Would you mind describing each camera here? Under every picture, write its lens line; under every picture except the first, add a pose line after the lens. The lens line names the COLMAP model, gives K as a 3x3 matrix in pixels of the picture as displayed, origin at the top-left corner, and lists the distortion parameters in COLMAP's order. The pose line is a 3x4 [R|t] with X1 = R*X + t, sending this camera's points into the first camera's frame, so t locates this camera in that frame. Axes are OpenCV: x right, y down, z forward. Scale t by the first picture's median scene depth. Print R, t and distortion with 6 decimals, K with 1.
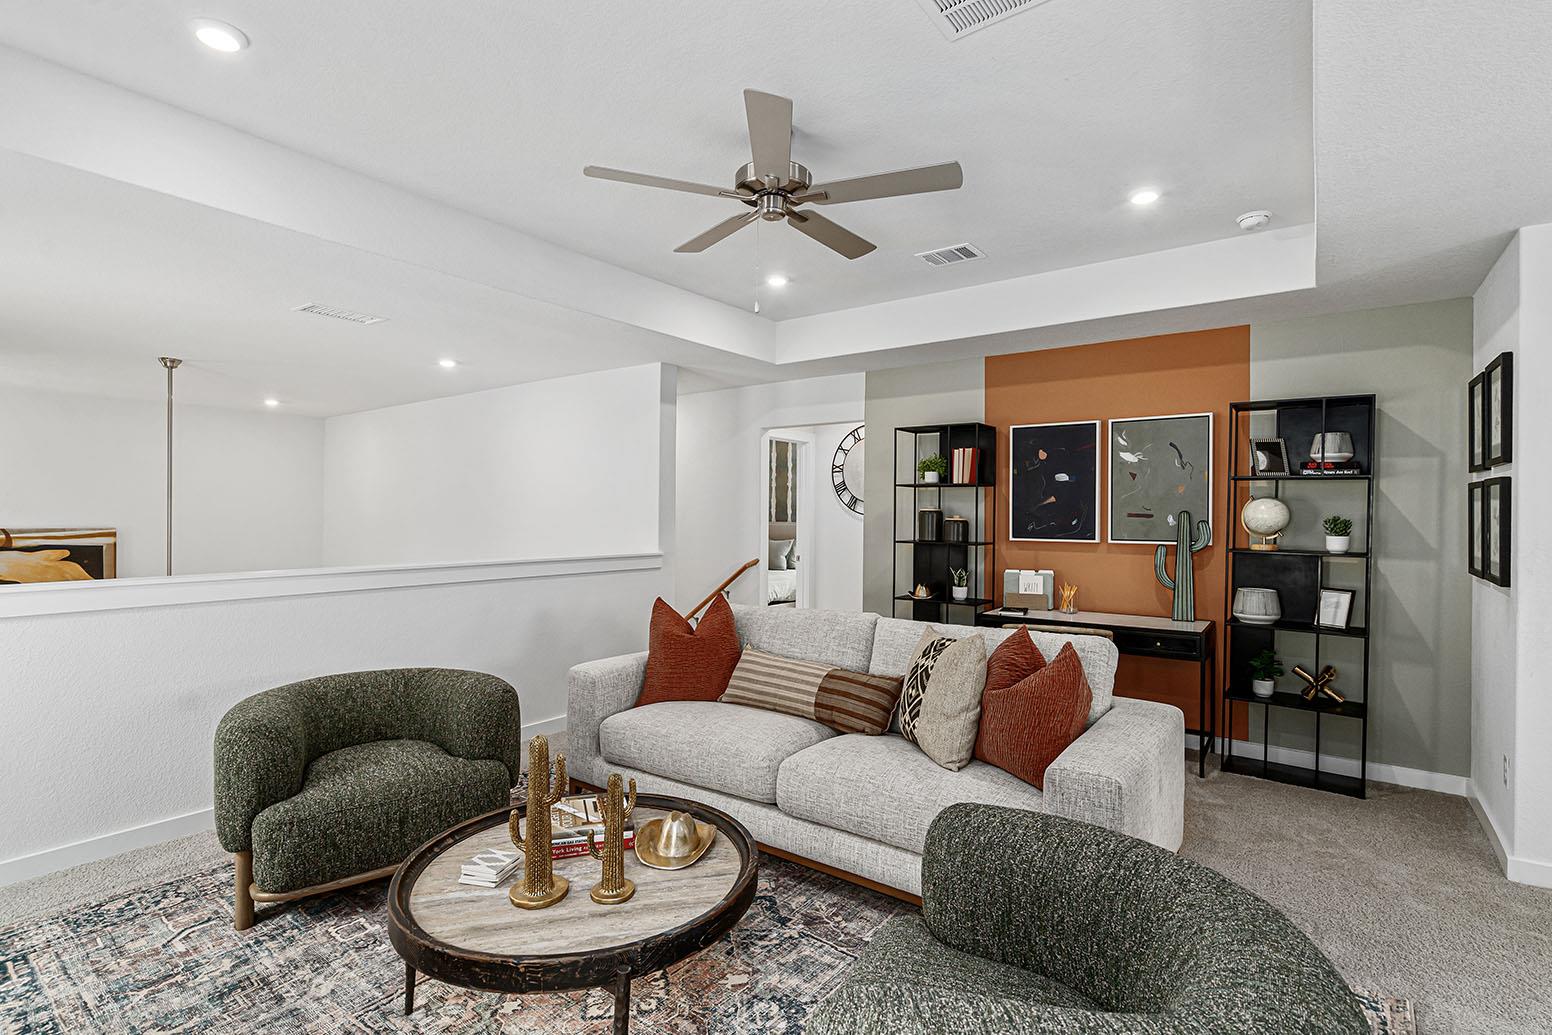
lens RADIAL K [[736.6, 0, 775.2], [0, 736.6, 515.7], [0, 0, 1]] dist [-0.002606, 0.000077]
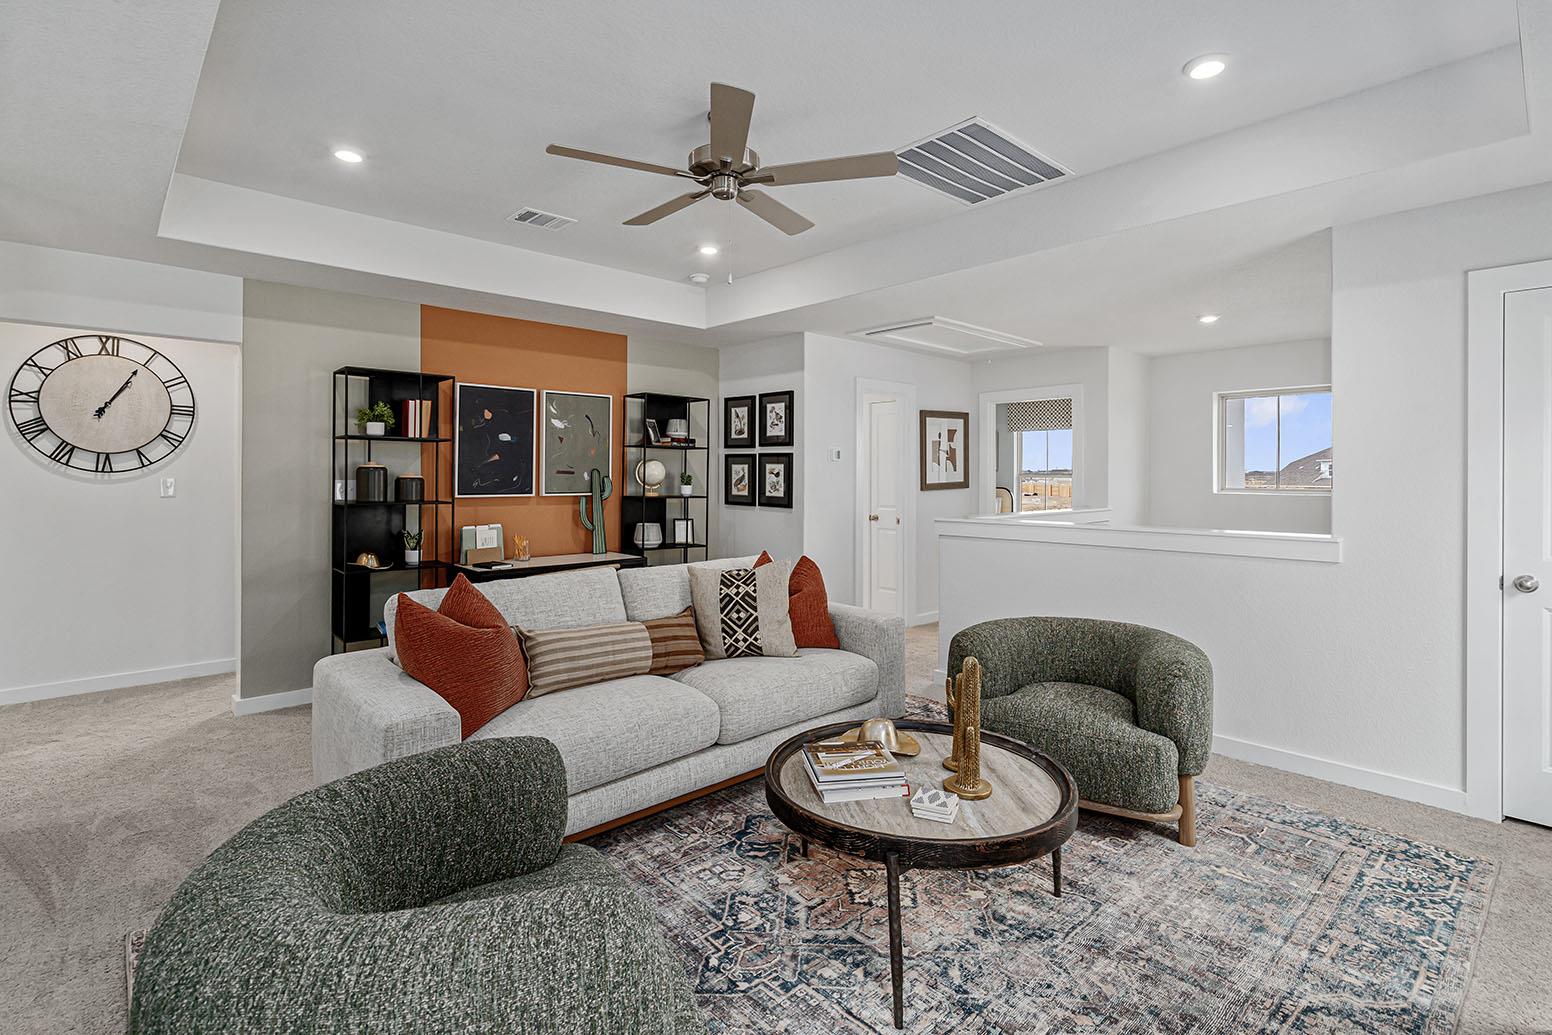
lens RADIAL K [[736.6, 0, 757.4], [0, 736.6, 475.1], [0, 0, 1]] dist [-0.002606, 0.000077]
pose [[0.202774, -0.006135, 0.979206, -0.604162], [-0.000581, 0.999979, 0.006385, -0.003503], [-0.979225, -0.001864, 0.202766, 0.421126]]
